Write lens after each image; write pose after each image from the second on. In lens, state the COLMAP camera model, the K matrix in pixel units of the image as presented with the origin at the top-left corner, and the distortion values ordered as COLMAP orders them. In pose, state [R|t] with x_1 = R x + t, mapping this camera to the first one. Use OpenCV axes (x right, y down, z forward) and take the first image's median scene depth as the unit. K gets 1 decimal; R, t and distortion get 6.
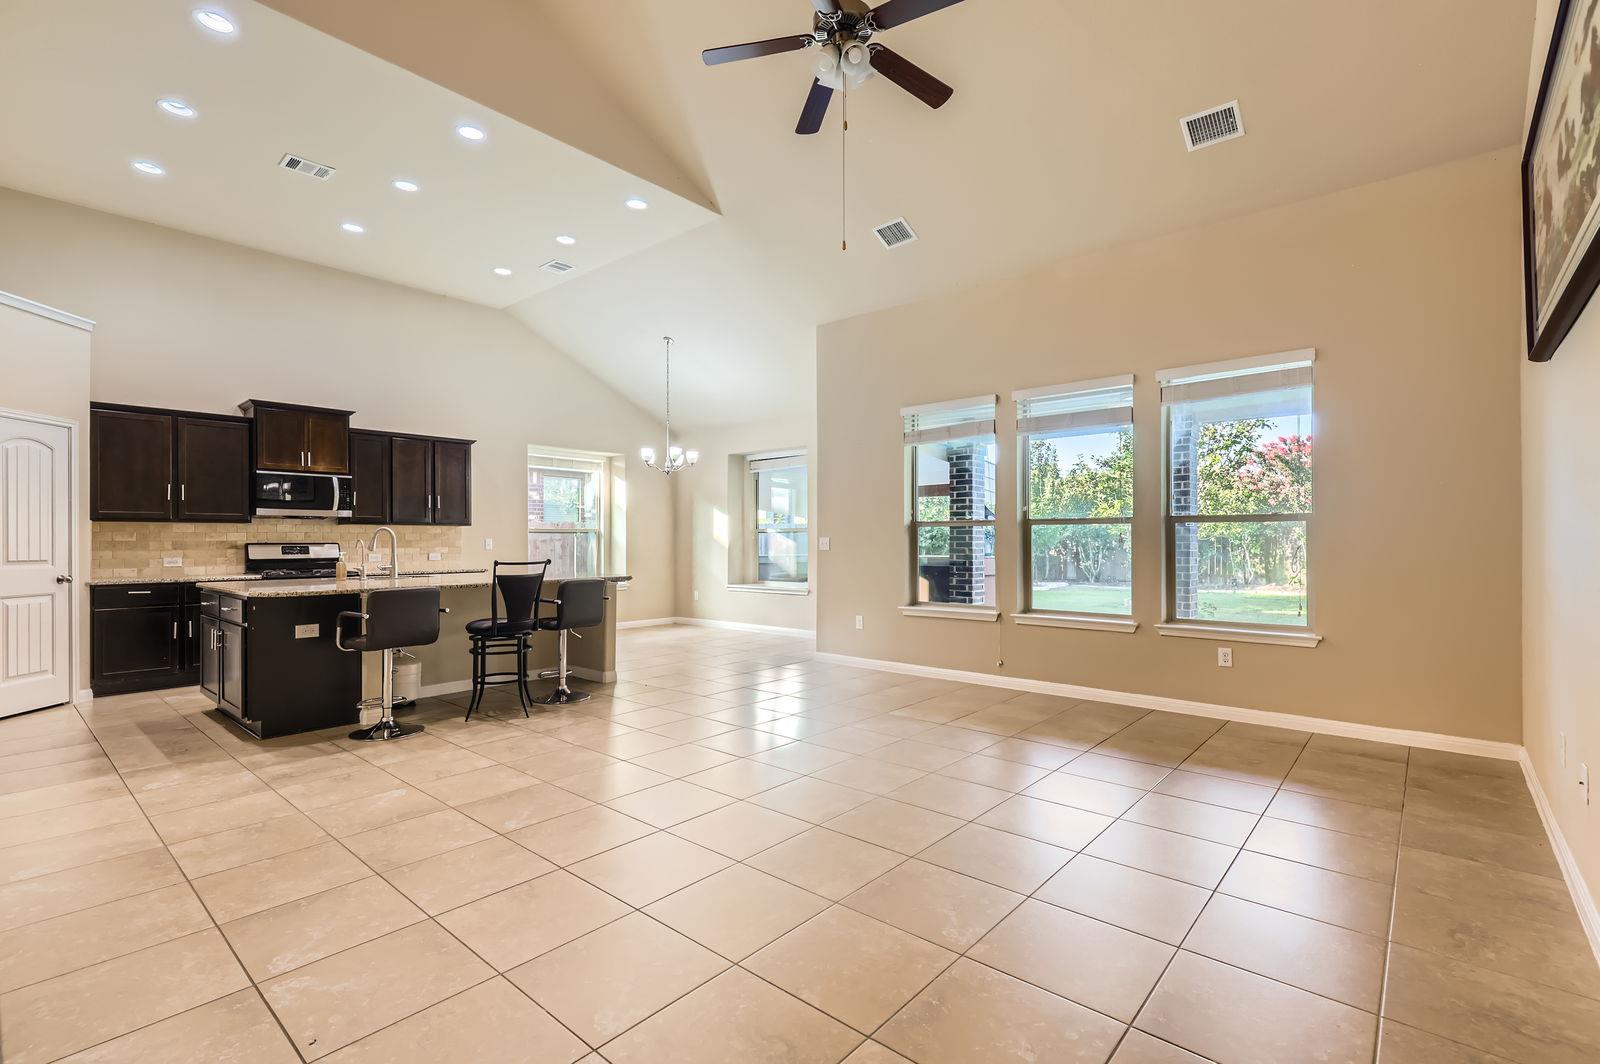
lens RADIAL K [[721.2, 0, 802.2], [0, 721.2, 536.9], [0, 0, 1]] dist [0.002827, -0.001815]
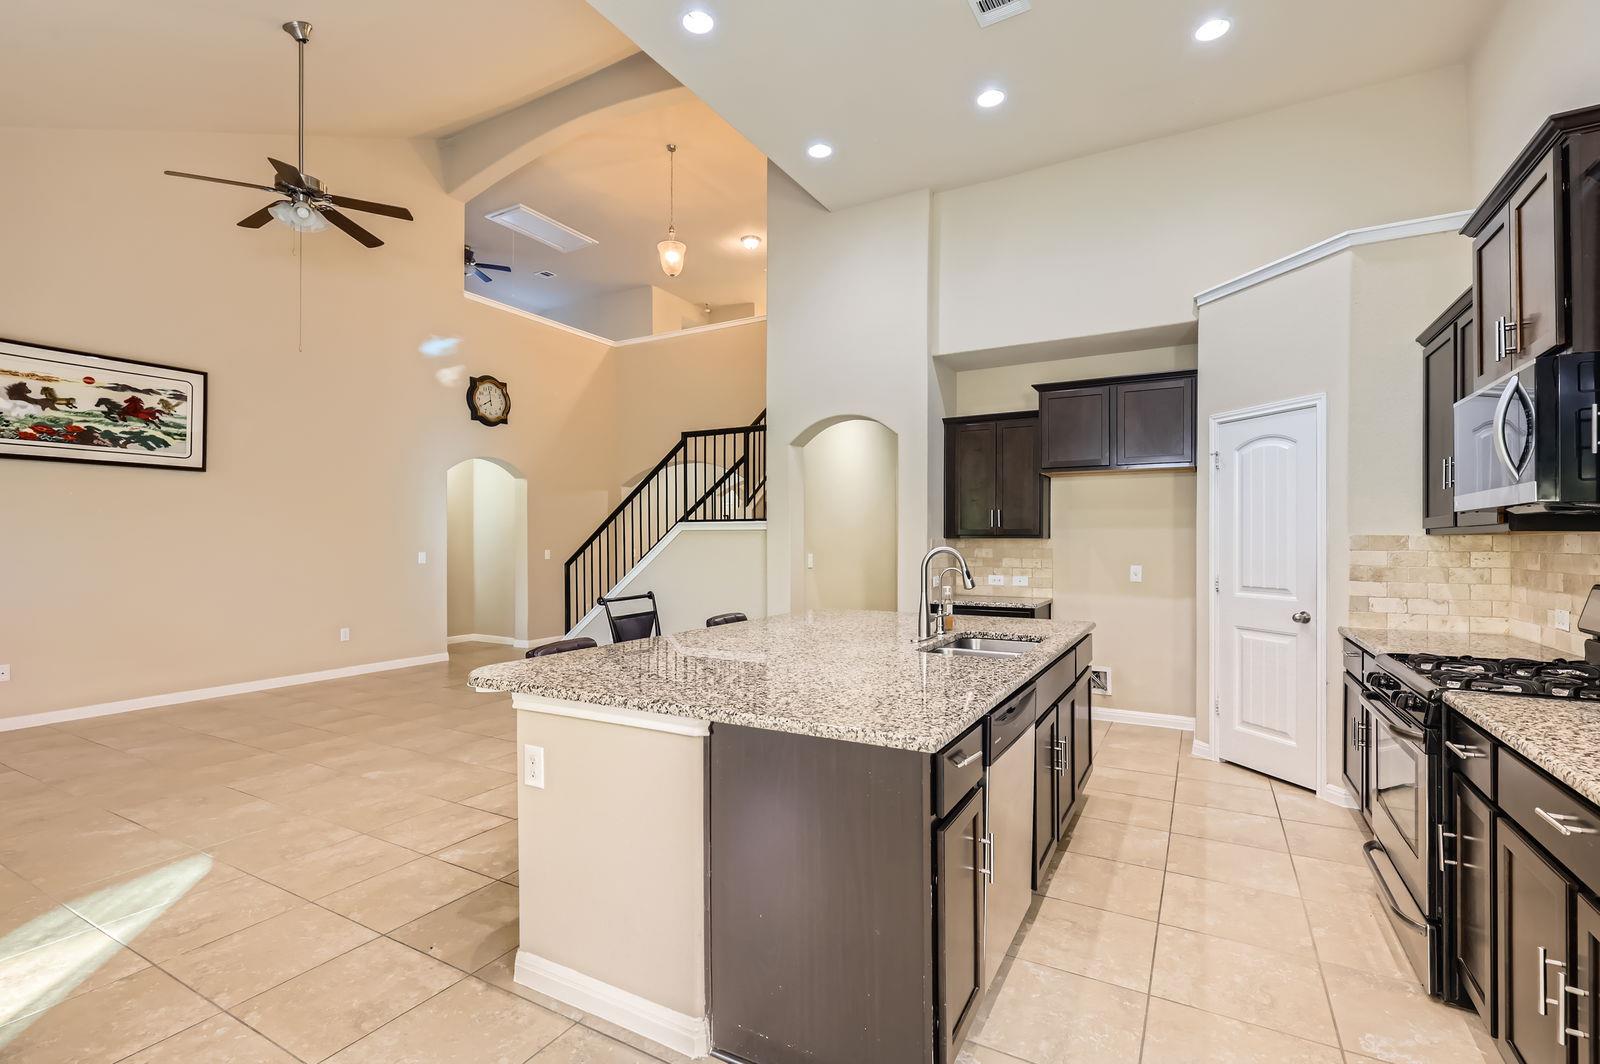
lens RADIAL K [[721.2, 0, 794.2], [0, 721.2, 537.1], [0, 0, 1]] dist [0.002827, -0.001815]
pose [[-0.979819, 0.001830, -0.199879, -0.296858], [0.004242, 0.999923, -0.011640, -0.012631], [0.199842, -0.012253, -0.979751, 1.277583]]
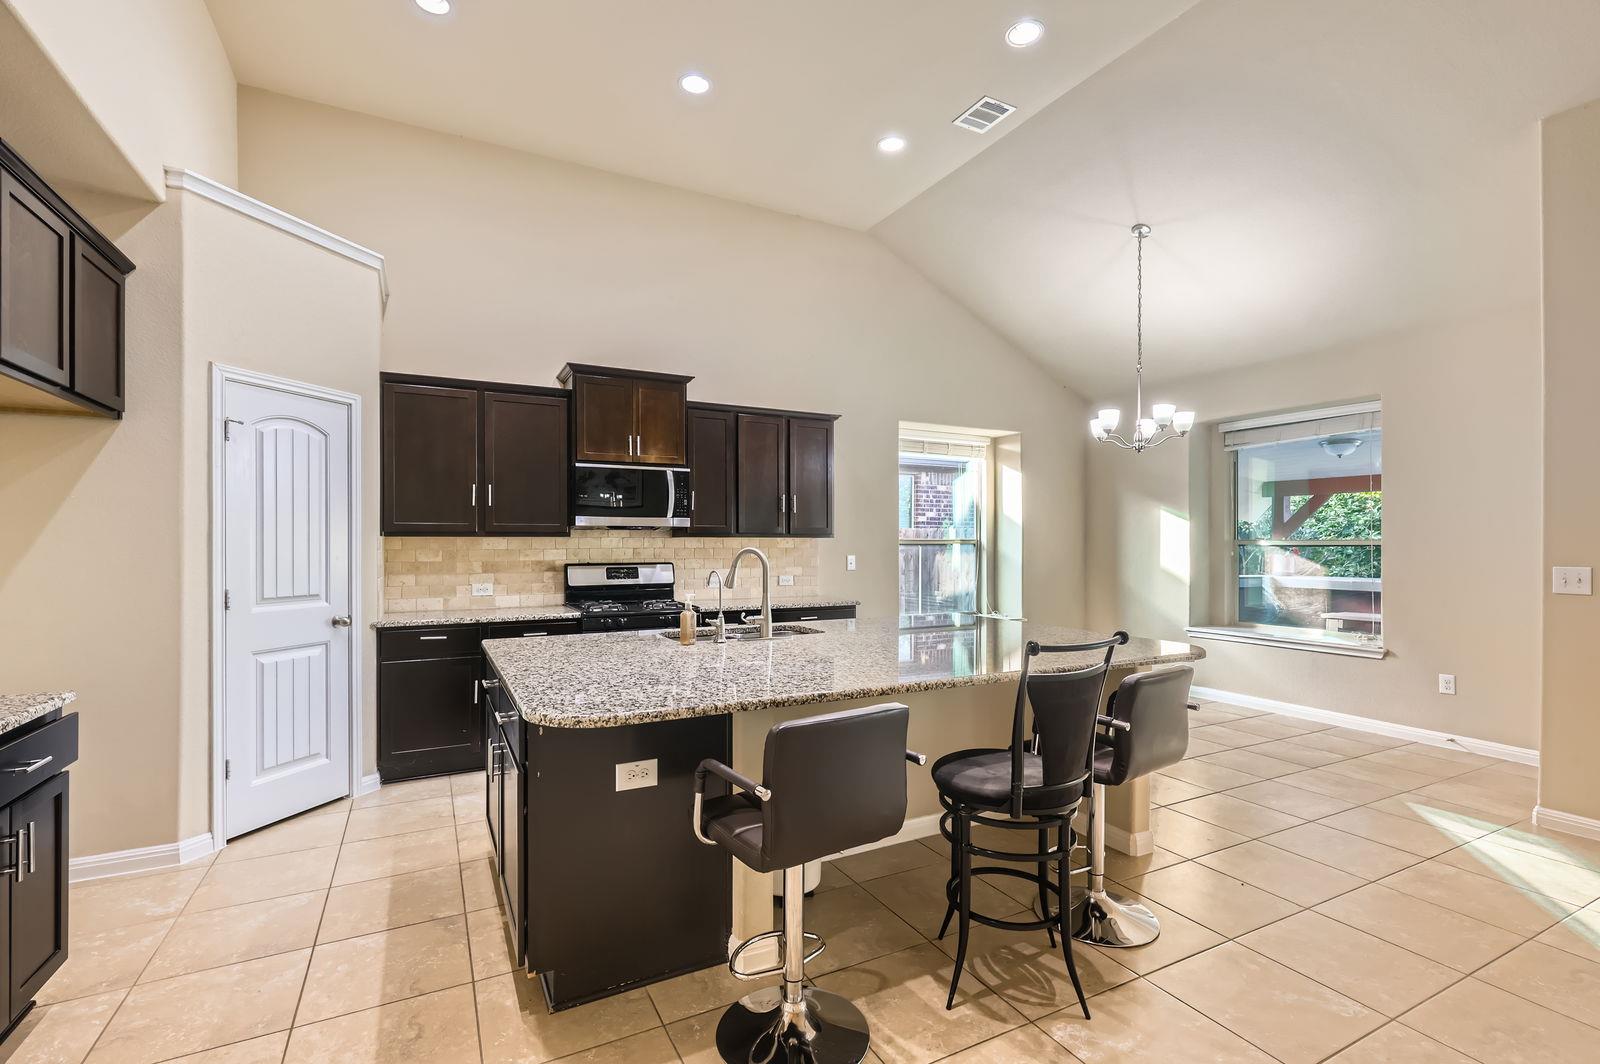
lens RADIAL K [[721.2, 0, 801.0], [0, 721.2, 542.4], [0, 0, 1]] dist [0.002827, -0.001815]
pose [[0.930343, 0.003641, -0.366672, -0.280160], [-0.001748, 0.999983, 0.005492, -0.017396], [0.366686, -0.004469, 0.930334, 0.407532]]
